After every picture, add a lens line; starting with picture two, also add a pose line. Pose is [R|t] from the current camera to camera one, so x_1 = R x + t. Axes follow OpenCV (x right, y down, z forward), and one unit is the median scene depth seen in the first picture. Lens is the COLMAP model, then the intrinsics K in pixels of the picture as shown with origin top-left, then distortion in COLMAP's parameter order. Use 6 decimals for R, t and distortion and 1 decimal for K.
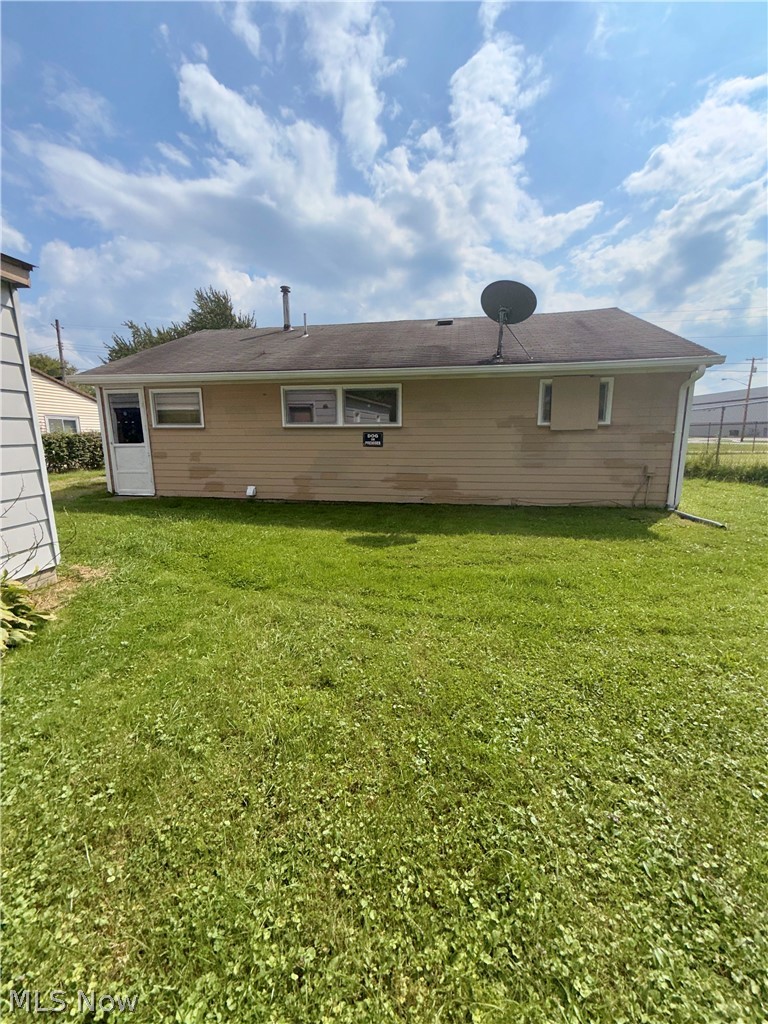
lens RADIAL K [[416.2, 0, 385.8], [0, 416.2, 510.1], [0, 0, 1]] dist [0.000919, -0.000005]
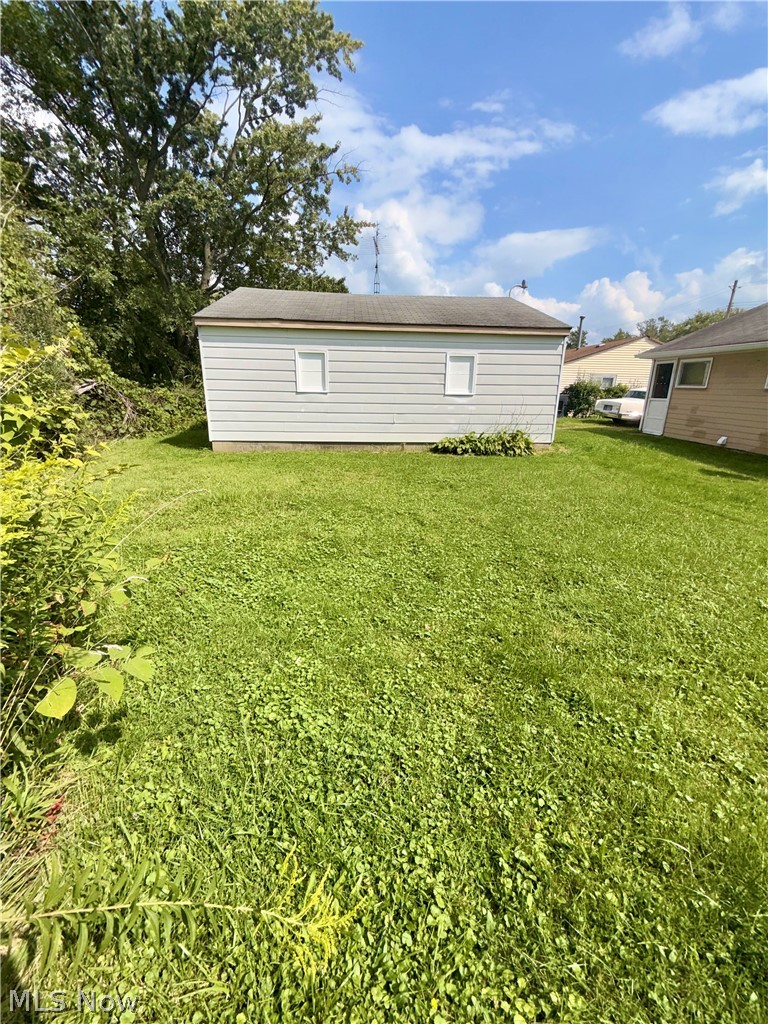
lens RADIAL K [[416.2, 0, 385.1], [0, 416.2, 512.6], [0, 0, 1]] dist [0.000919, -0.000005]
pose [[0.223204, 0.294252, -0.929299, 0.661980], [-0.190170, 0.948176, 0.254553, 0.032748], [0.956041, 0.119908, 0.267595, -0.270281]]
